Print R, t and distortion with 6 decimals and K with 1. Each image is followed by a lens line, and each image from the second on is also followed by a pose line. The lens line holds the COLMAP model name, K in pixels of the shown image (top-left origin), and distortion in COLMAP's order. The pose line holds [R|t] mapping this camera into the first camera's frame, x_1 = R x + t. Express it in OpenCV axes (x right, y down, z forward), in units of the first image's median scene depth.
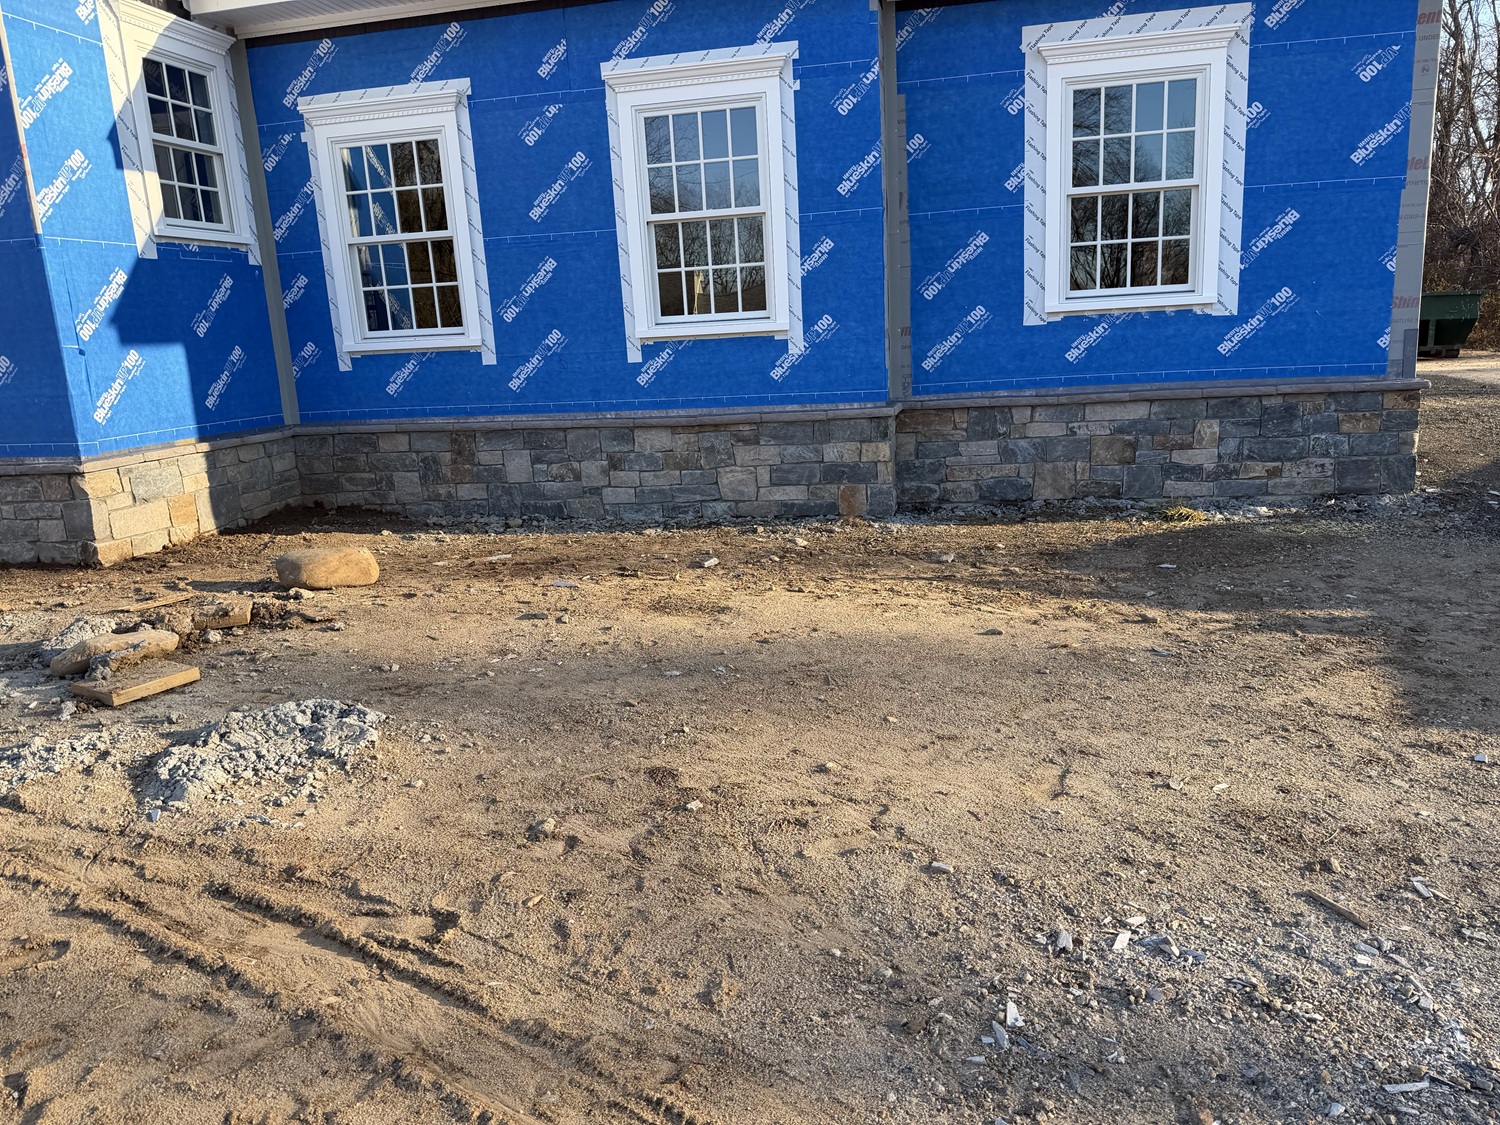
lens RADIAL K [[1052.4, 0, 750.0], [0, 1052.4, 562.5], [0, 0, 1]] dist [0.060544, -0.083891]
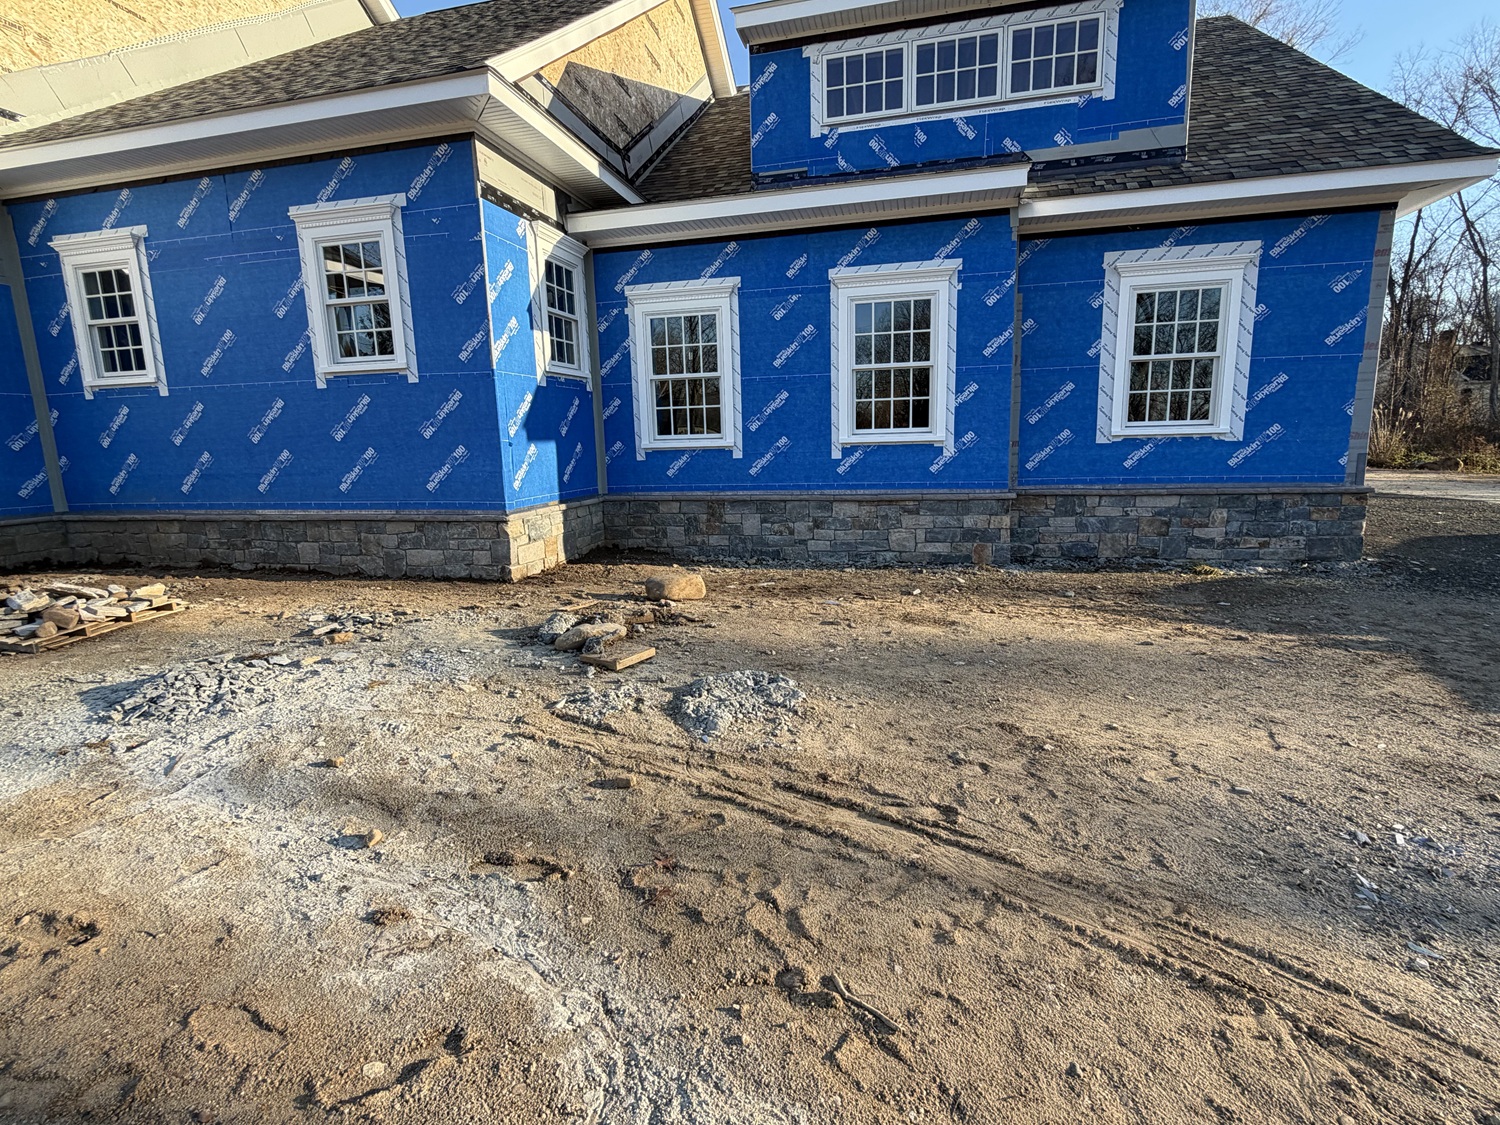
lens RADIAL K [[718.4, 0, 750.0], [0, 718.4, 562.5], [0, 0, 1]] dist [-0.000388, 0.000026]
pose [[0.999270, 0.031376, -0.021810, -0.228810], [-0.032286, 0.998567, -0.042688, 0.008830], [0.020439, 0.043361, 0.998850, -0.038261]]
